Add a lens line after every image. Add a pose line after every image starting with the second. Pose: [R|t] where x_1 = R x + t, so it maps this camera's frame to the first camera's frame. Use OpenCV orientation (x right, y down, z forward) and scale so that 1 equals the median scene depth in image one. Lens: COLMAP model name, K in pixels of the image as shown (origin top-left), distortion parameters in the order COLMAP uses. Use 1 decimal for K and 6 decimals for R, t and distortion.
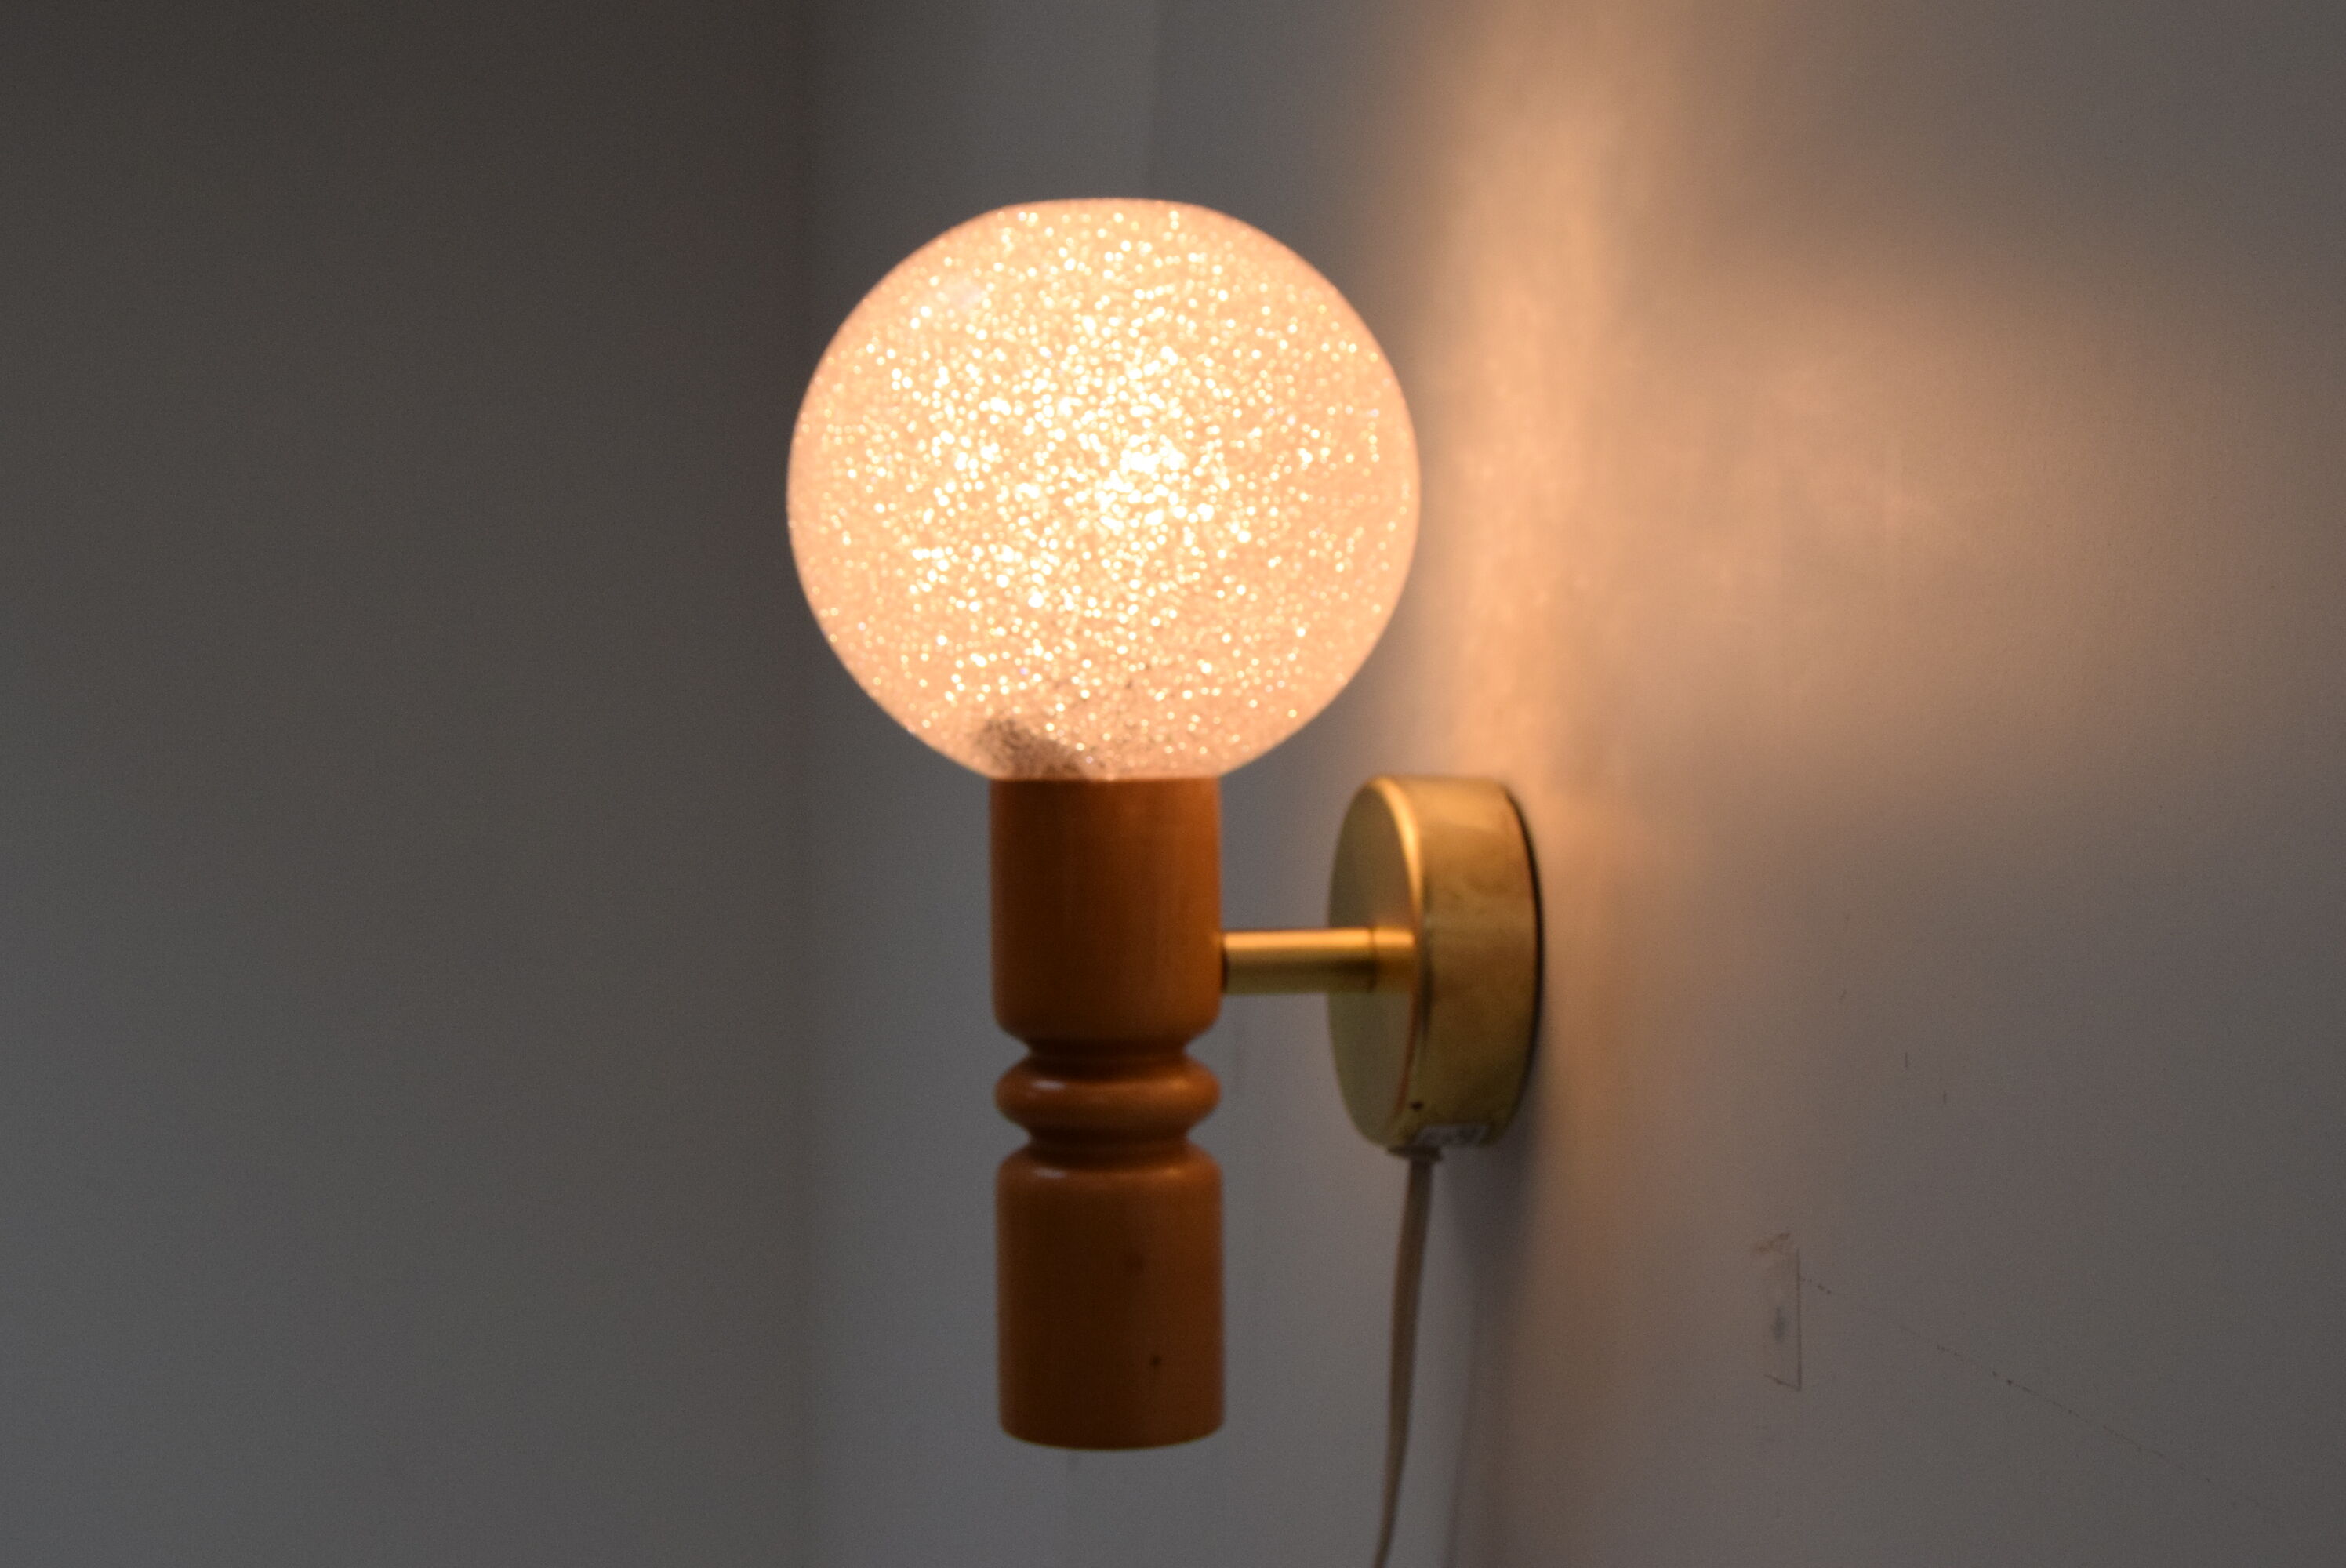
lens RADIAL K [[3301.0, 0, 1169.4], [0, 3301.0, 769.2], [0, 0, 1]] dist [0.100645, 0.000000]
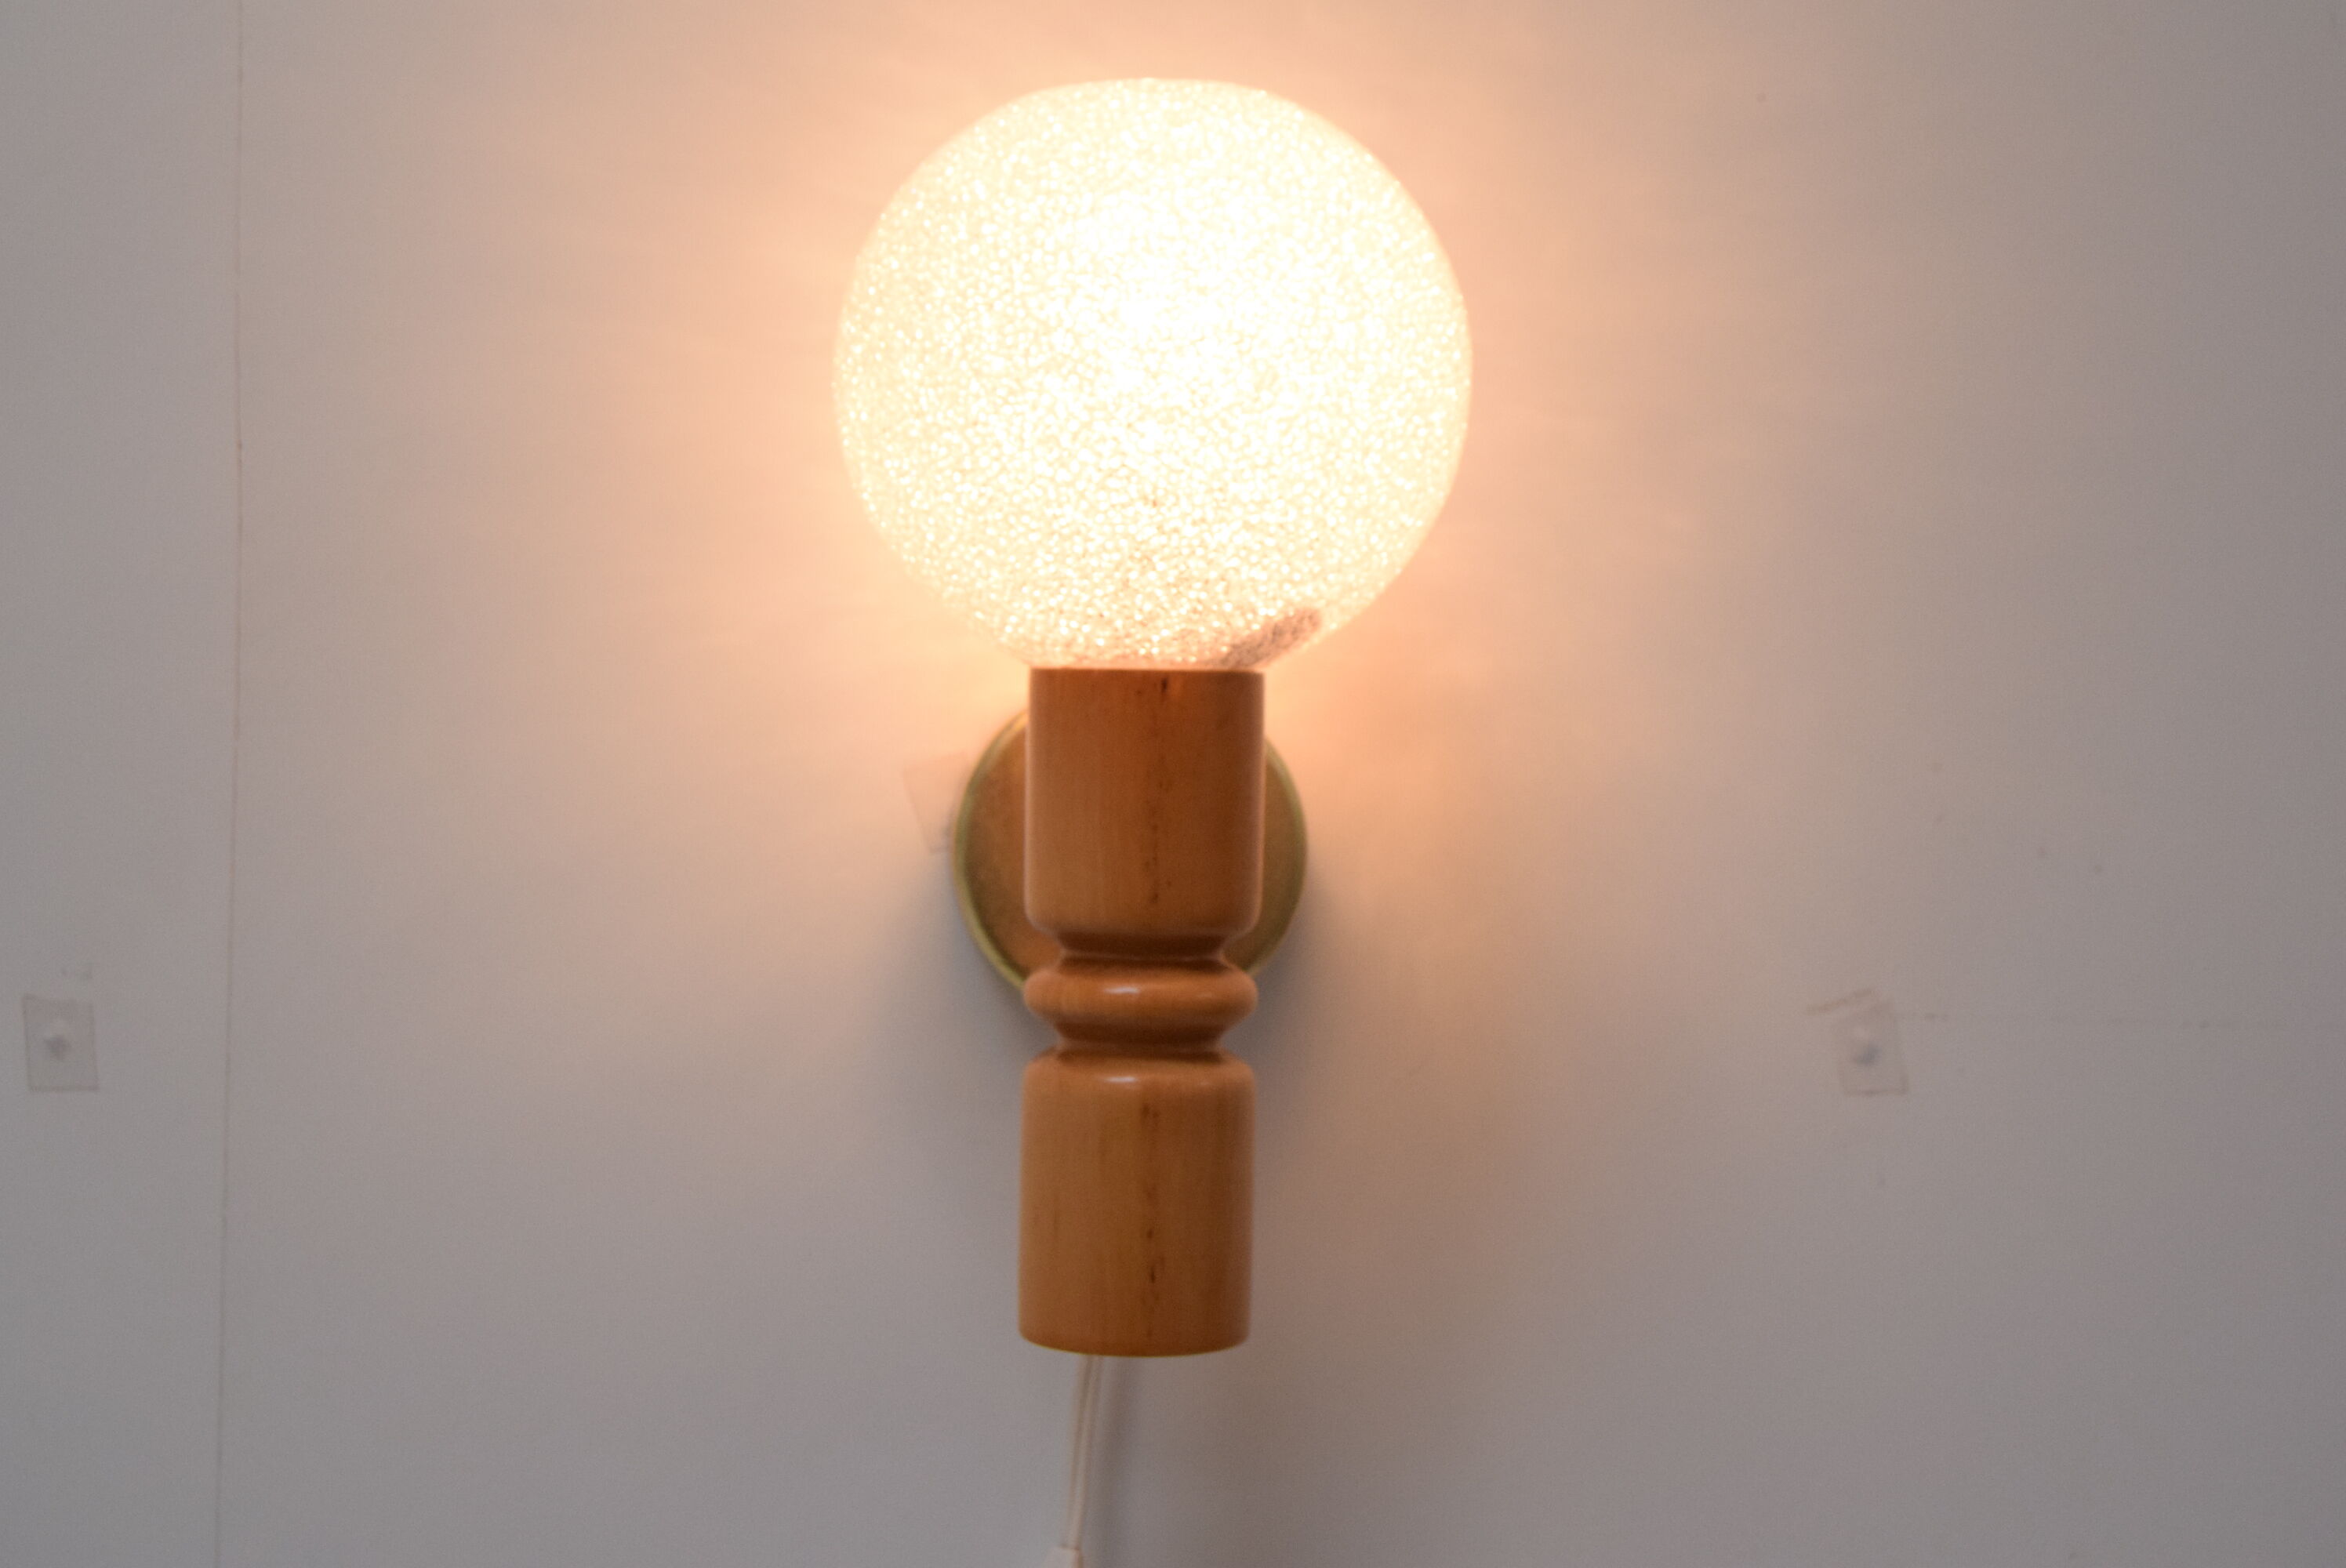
lens RADIAL K [[3523.0, 0, 1182.6], [0, 3523.0, 785.7], [0, 0, 1]] dist [0.105468, 0.000000]
pose [[0.125922, -0.009543, 0.991994, -1.356930], [0.008616, 0.999927, 0.008526, 0.036166], [-0.992003, 0.007473, 0.125995, 1.096915]]
